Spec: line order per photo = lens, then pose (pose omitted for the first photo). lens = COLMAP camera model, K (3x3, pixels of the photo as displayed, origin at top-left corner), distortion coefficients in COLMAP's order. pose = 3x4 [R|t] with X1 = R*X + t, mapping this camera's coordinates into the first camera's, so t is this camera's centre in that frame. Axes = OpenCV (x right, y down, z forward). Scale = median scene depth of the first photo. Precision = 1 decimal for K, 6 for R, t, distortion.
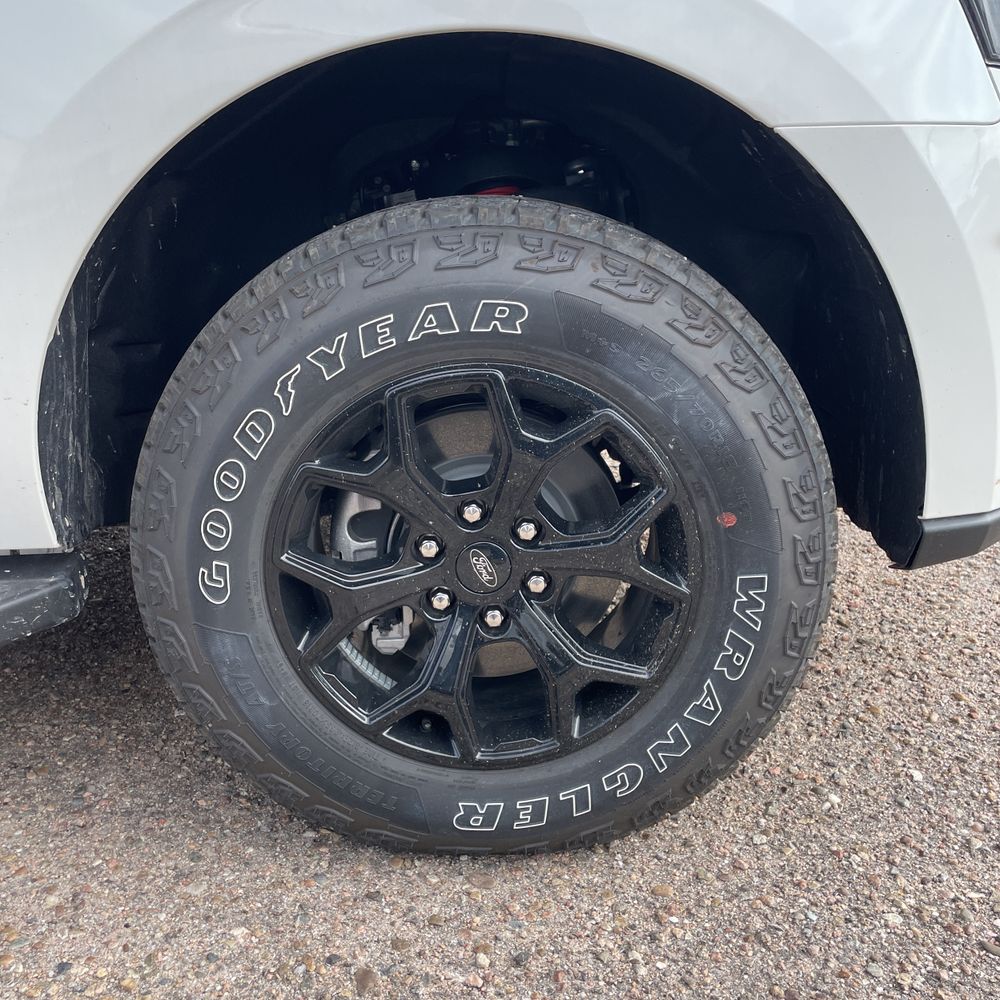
lens RADIAL K [[1053.9, 0, 489.4], [0, 1053.9, 496.8], [0, 0, 1]] dist [0.096906, -0.150479]
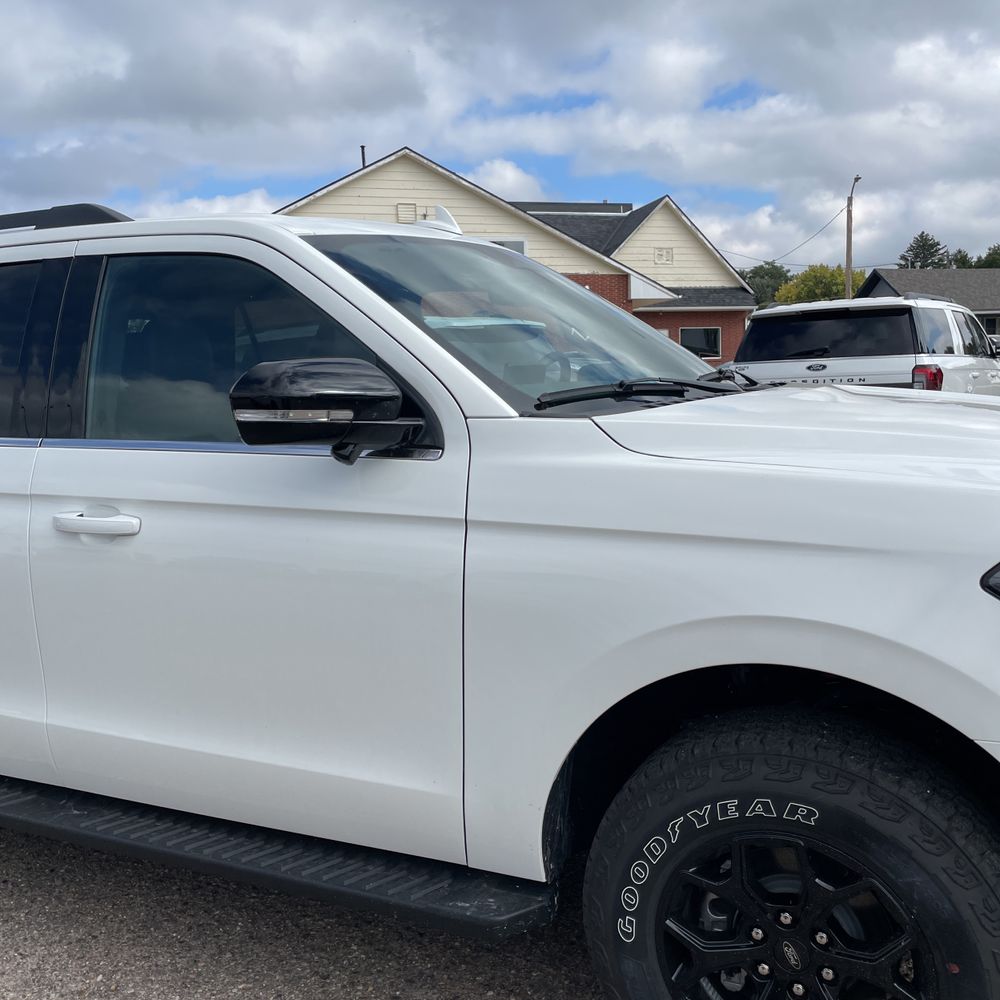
lens RADIAL K [[998.0, 0, 494.8], [0, 998.0, 507.1], [0, 0, 1]] dist [0.082806, -0.088890]
pose [[0.904557, 0.050055, -0.423403, 0.218564], [-0.118289, 0.983561, -0.136435, -0.360444], [0.409614, 0.173498, 0.895609, -0.709956]]
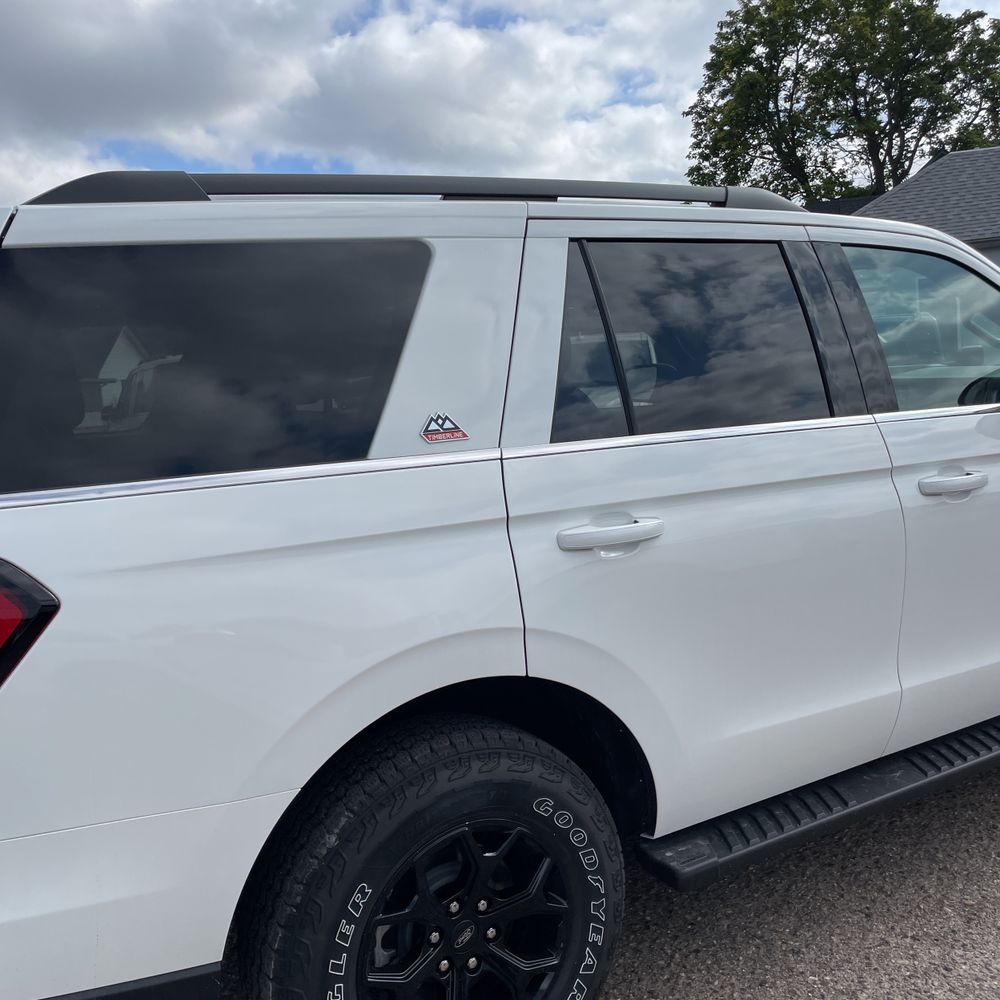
lens RADIAL K [[998.0, 0, 494.8], [0, 998.0, 507.1], [0, 0, 1]] dist [0.082806, -0.088890]
pose [[0.851762, -0.094219, 0.515388, -3.587909], [0.202819, 0.966297, -0.158539, -0.300033], [-0.483080, 0.239568, 0.842164, -0.613075]]
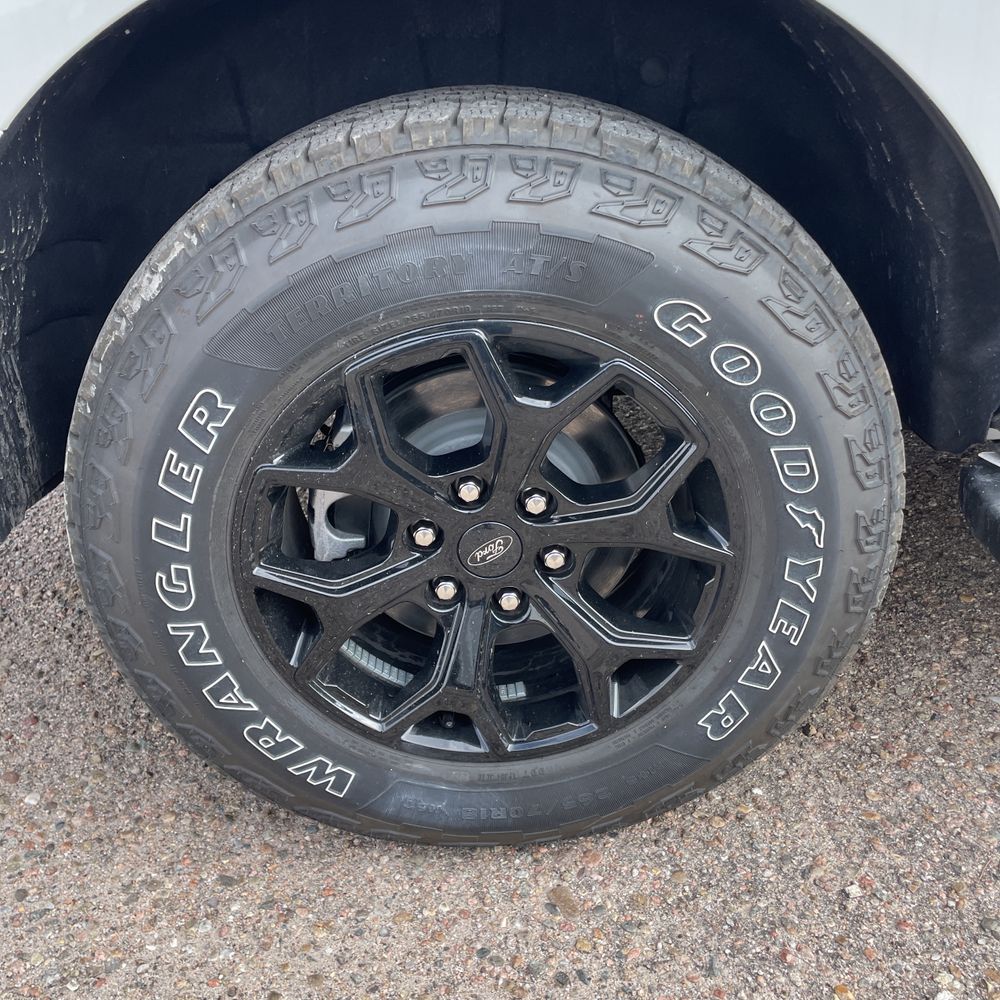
lens RADIAL K [[998.0, 0, 494.8], [0, 998.0, 507.1], [0, 0, 1]] dist [0.082806, -0.088890]
pose [[0.998910, -0.045867, 0.008694, -2.770210], [0.043753, 0.984773, 0.168248, -0.040049], [-0.016279, -0.167684, 0.985706, 0.257980]]
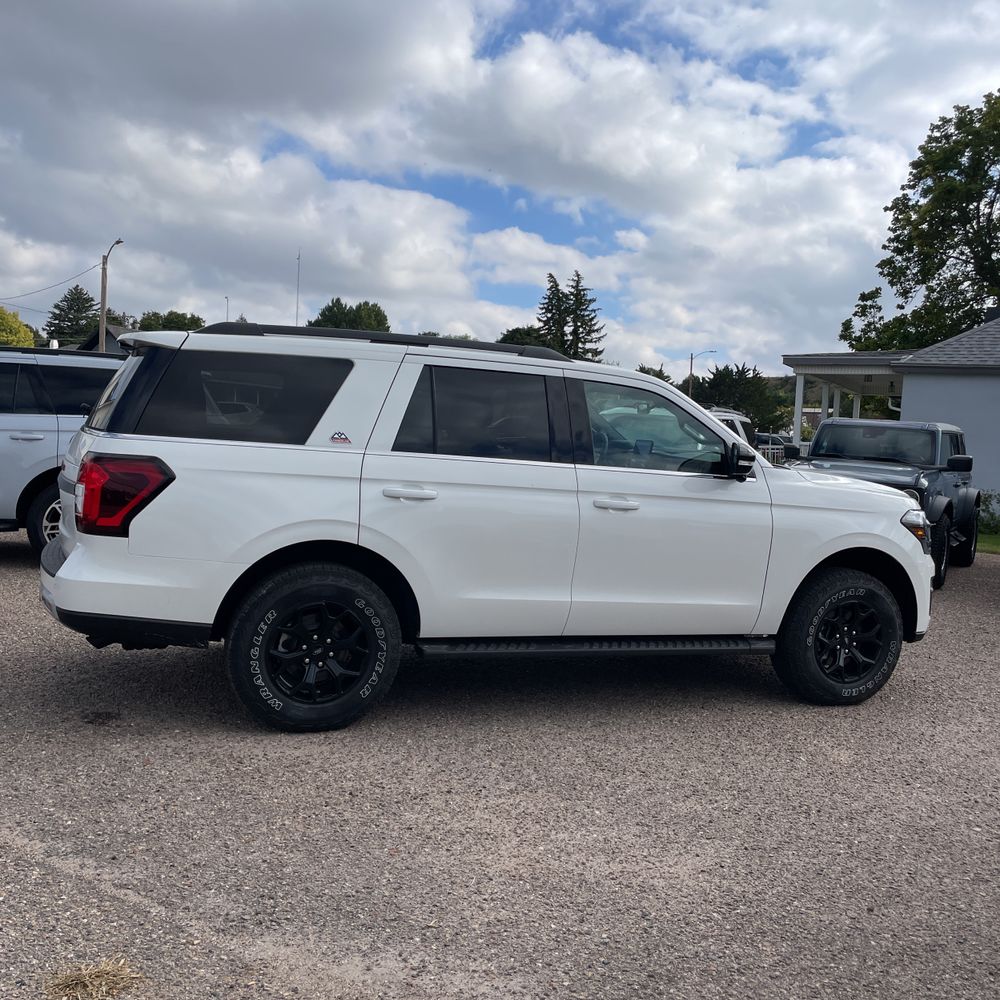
lens RADIAL K [[987.6, 0, 510.4], [0, 987.6, 506.2], [0, 0, 1]] dist [0.150443, -0.264150]
pose [[0.928553, 0.059459, 0.366408, -3.600165], [0.026382, 0.974021, -0.224915, 0.523280], [-0.370262, 0.218512, 0.902861, -3.142454]]
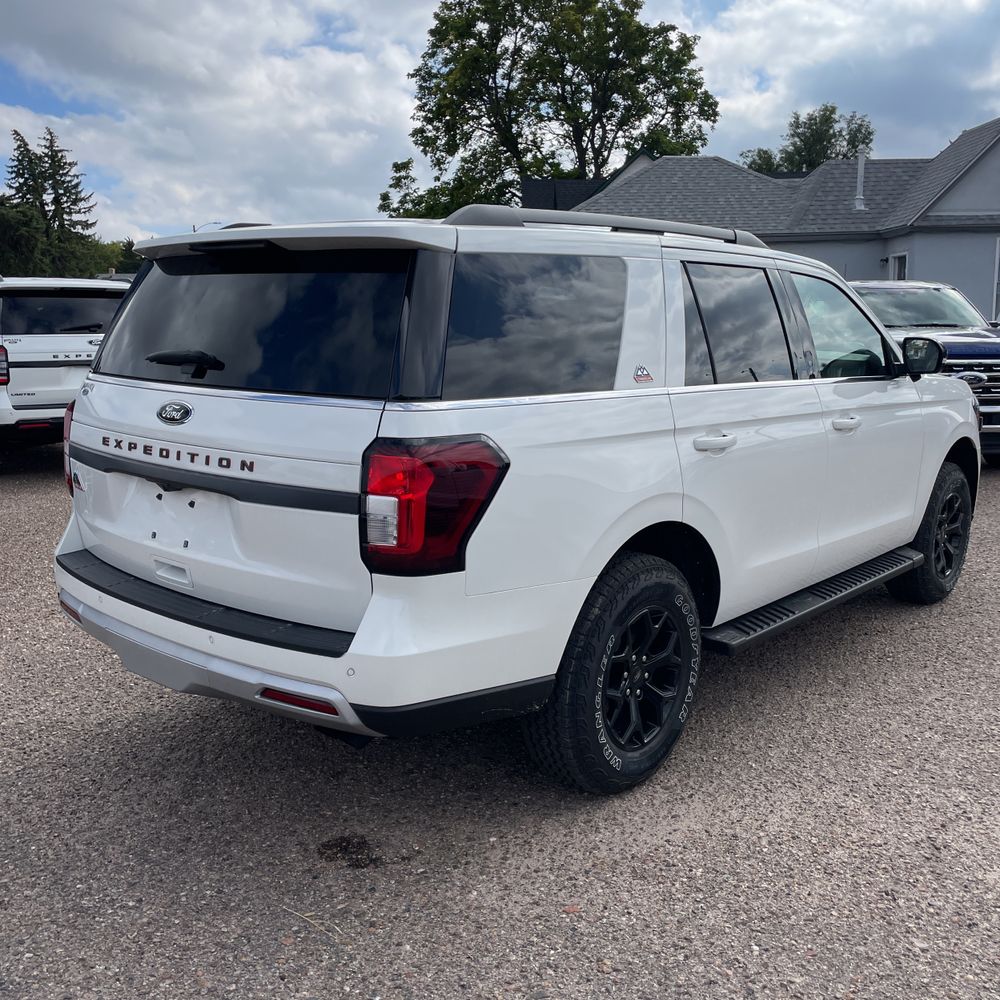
lens RADIAL K [[1000.6, 0, 503.4], [0, 1000.6, 490.2], [0, 0, 1]] dist [0.085650, -0.108938]
pose [[0.652158, -0.095406, 0.752055, -5.287096], [0.214965, 0.974602, -0.062772, -0.299231], [-0.726966, 0.202603, 0.656104, -0.696620]]
